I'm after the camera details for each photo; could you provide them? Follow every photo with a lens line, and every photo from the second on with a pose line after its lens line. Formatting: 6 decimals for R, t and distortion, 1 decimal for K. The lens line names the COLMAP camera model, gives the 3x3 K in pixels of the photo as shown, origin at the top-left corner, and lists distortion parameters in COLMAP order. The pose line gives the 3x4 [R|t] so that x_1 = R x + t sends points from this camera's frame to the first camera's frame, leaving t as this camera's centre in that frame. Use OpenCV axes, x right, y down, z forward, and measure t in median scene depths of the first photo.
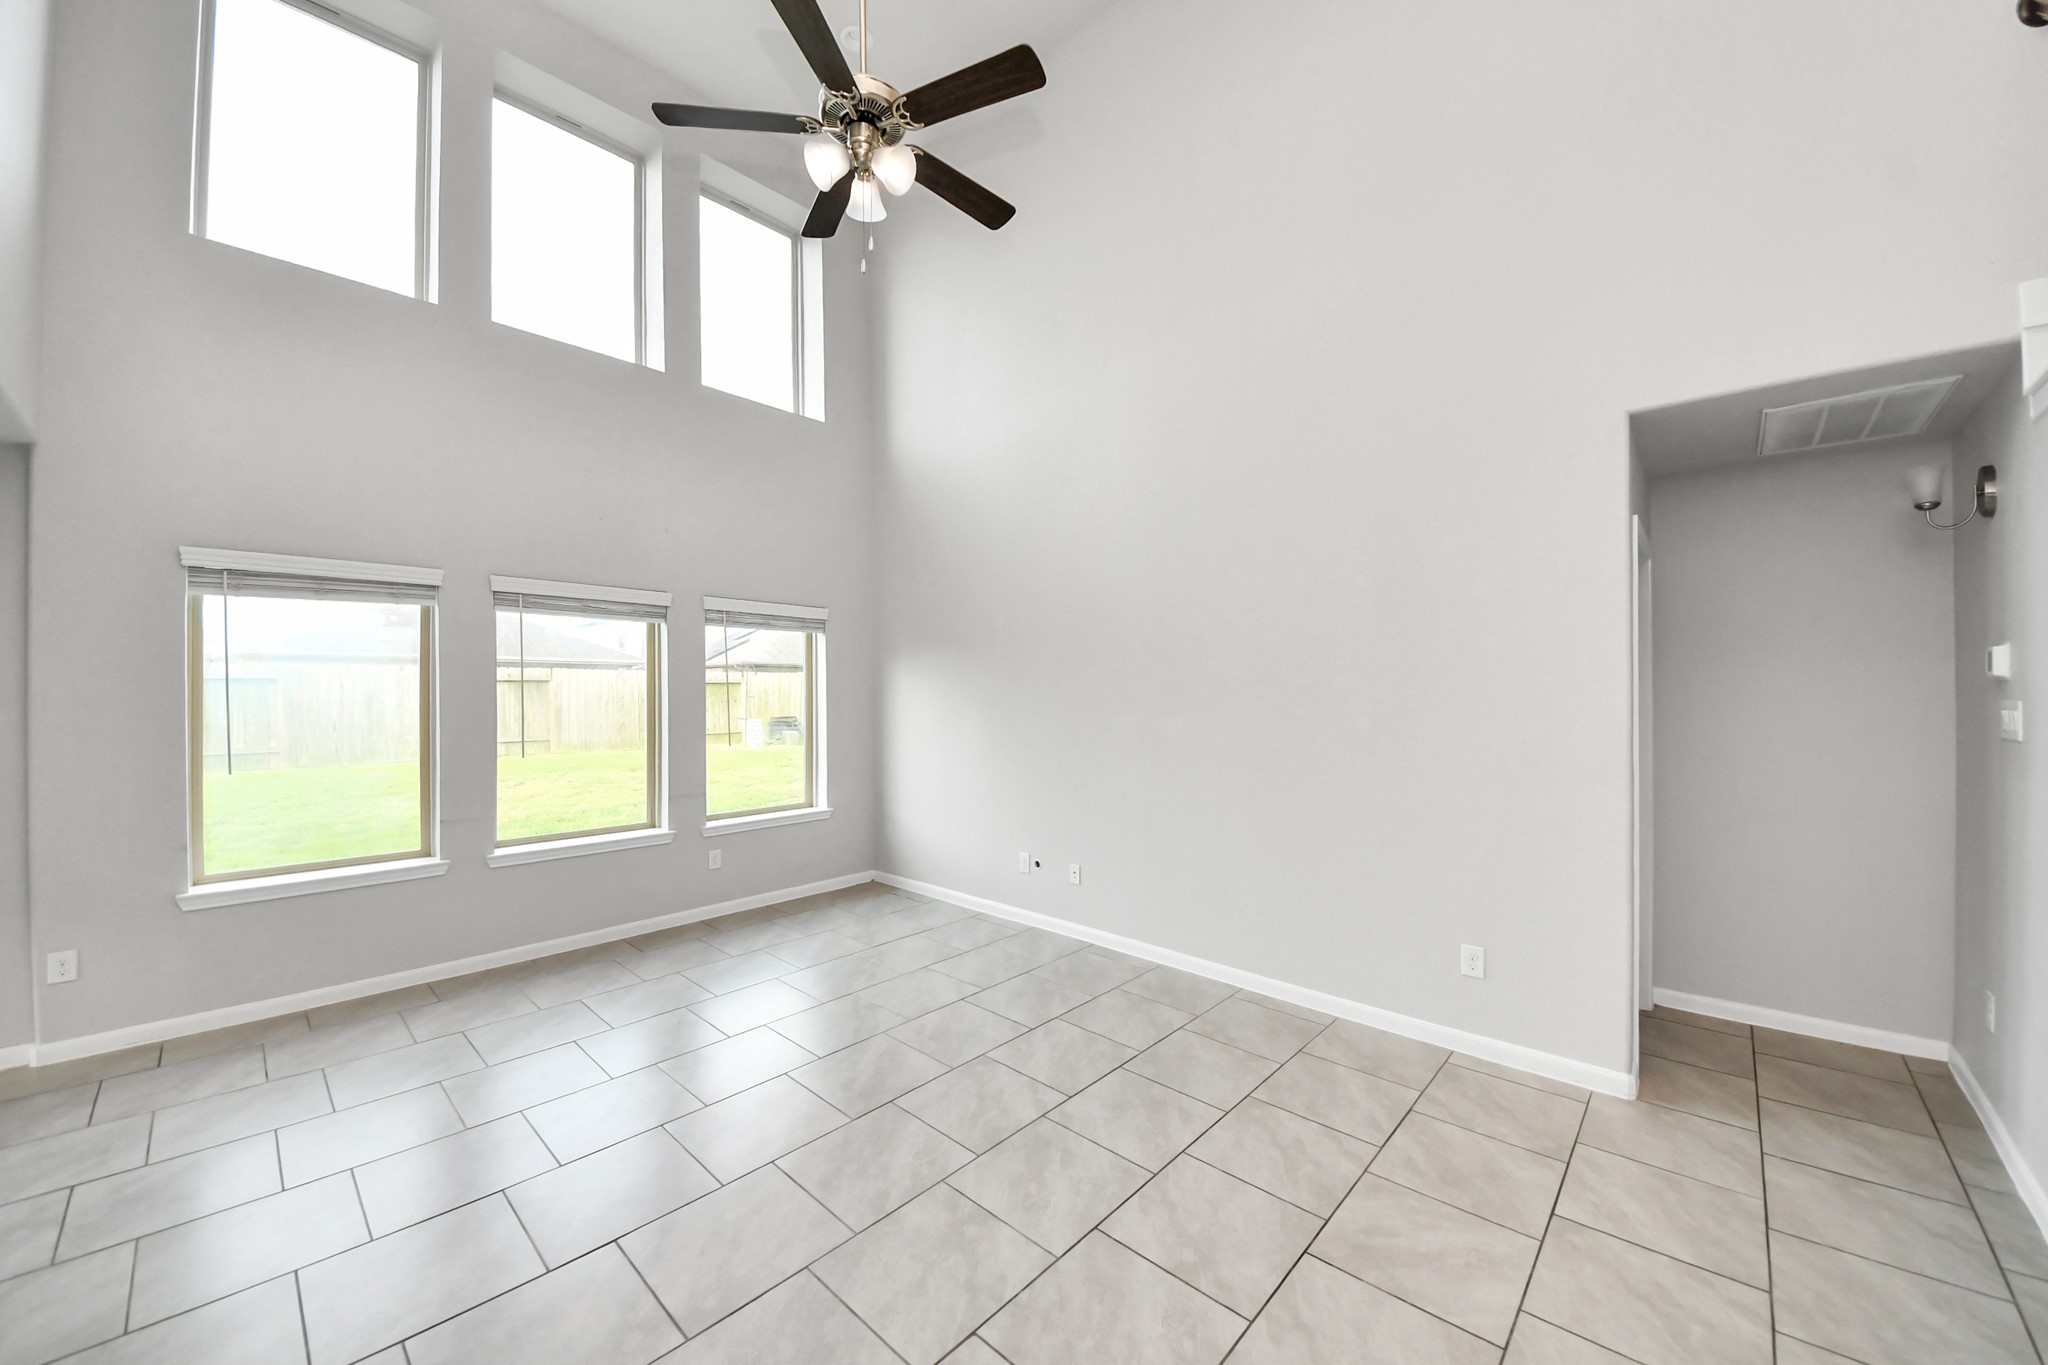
lens RADIAL K [[735.9, 0, 1018.7], [0, 735.9, 685.0], [0, 0, 1]] dist [-0.000379, -0.009129]
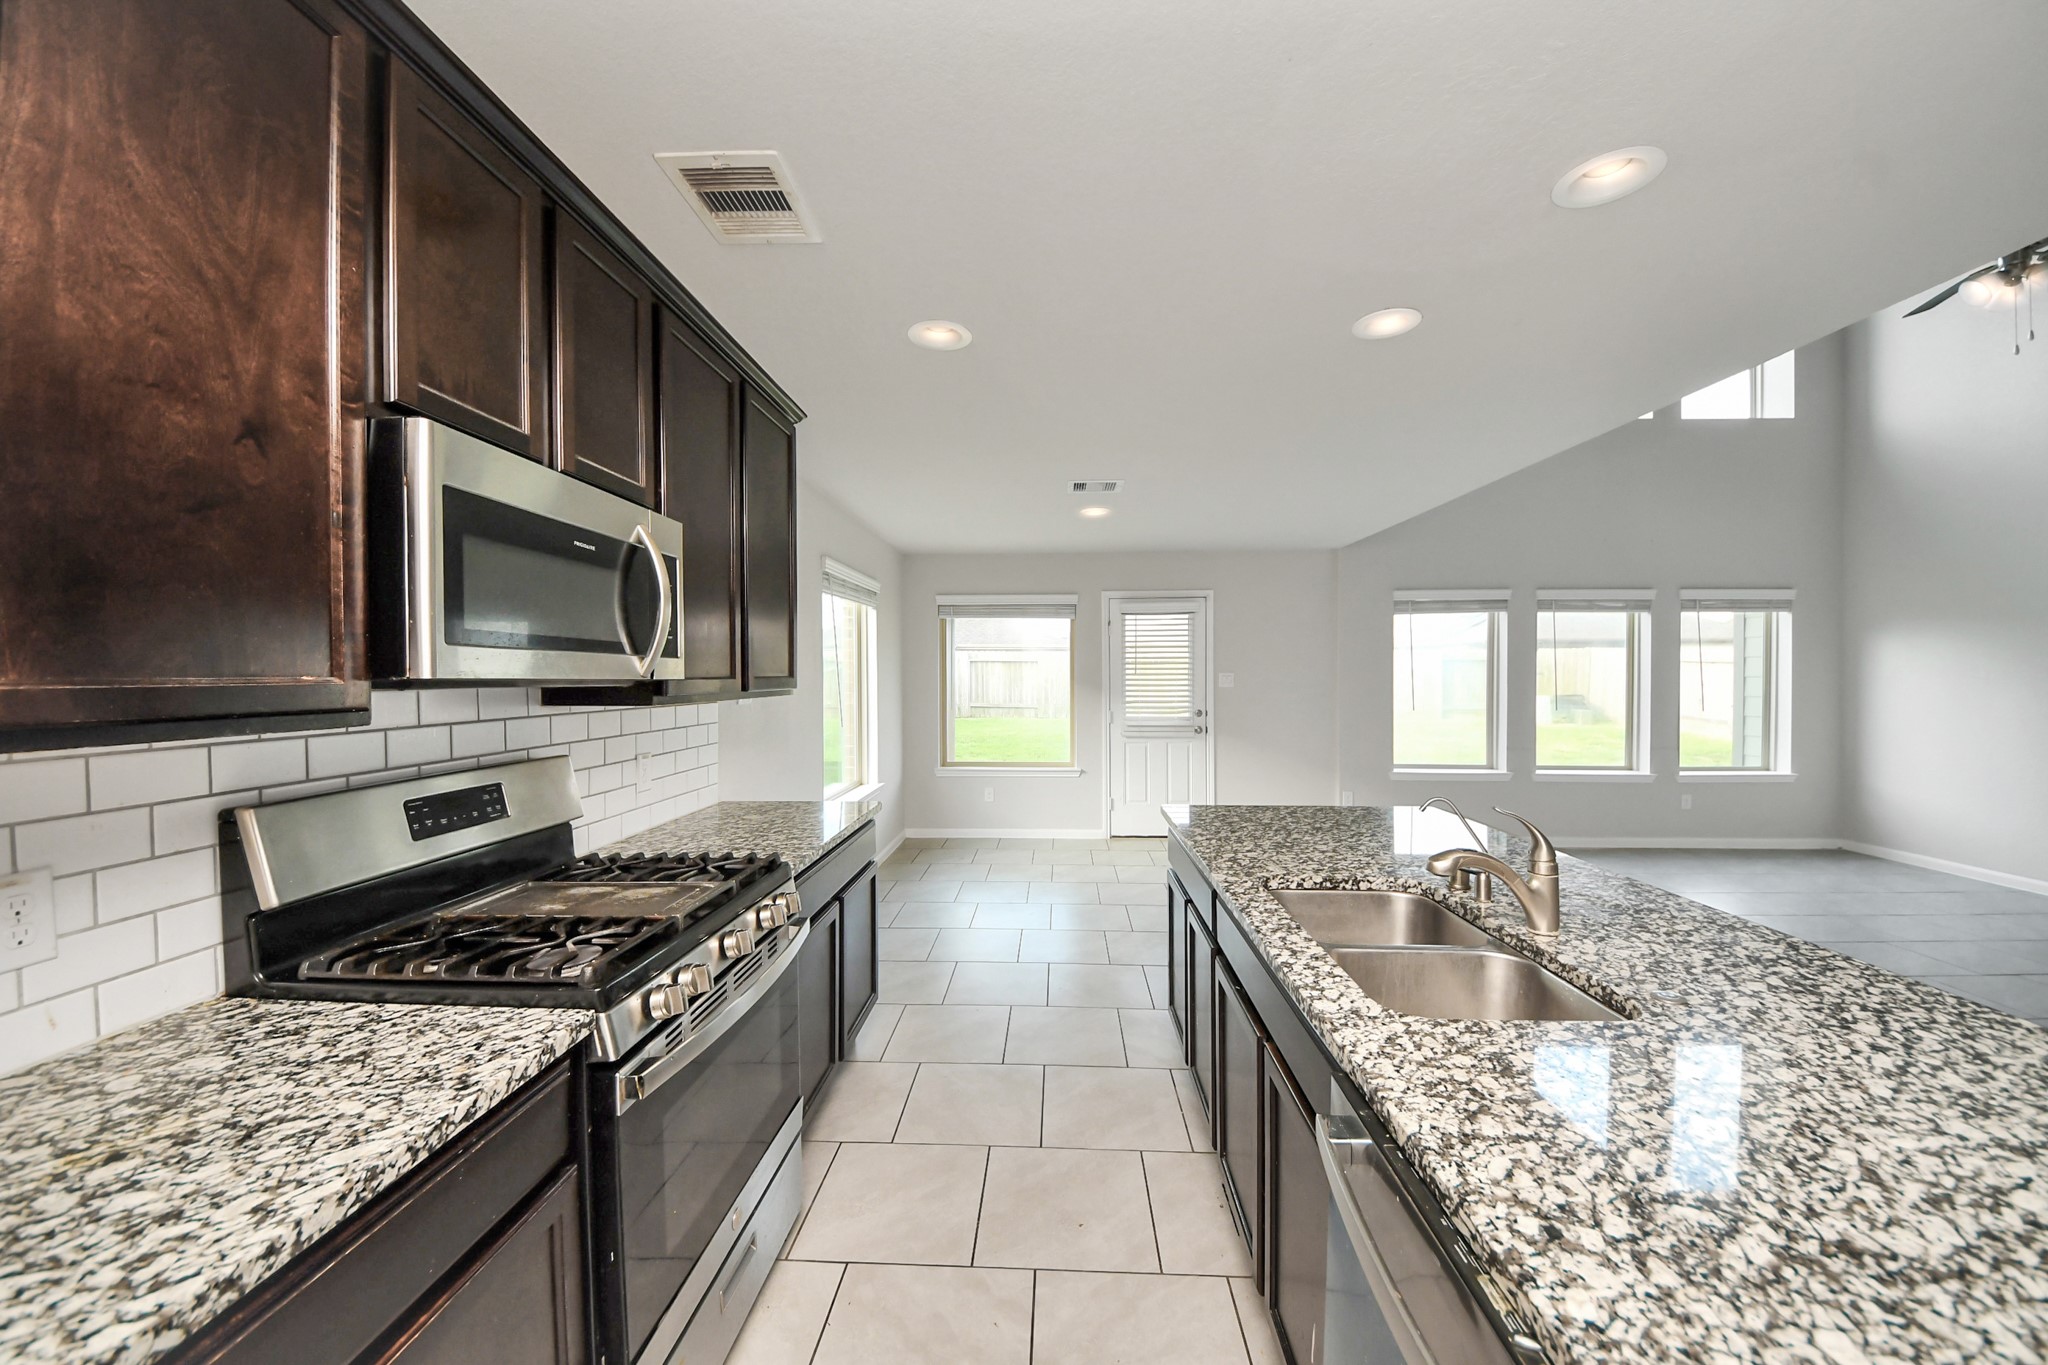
lens RADIAL K [[735.9, 0, 1018.7], [0, 735.9, 685.0], [0, 0, 1]] dist [-0.000379, -0.009129]
pose [[0.631047, 0.013890, -0.775620, -0.219418], [0.005987, 0.999723, 0.022774, 0.006981], [0.775722, -0.019015, 0.630789, -0.760515]]
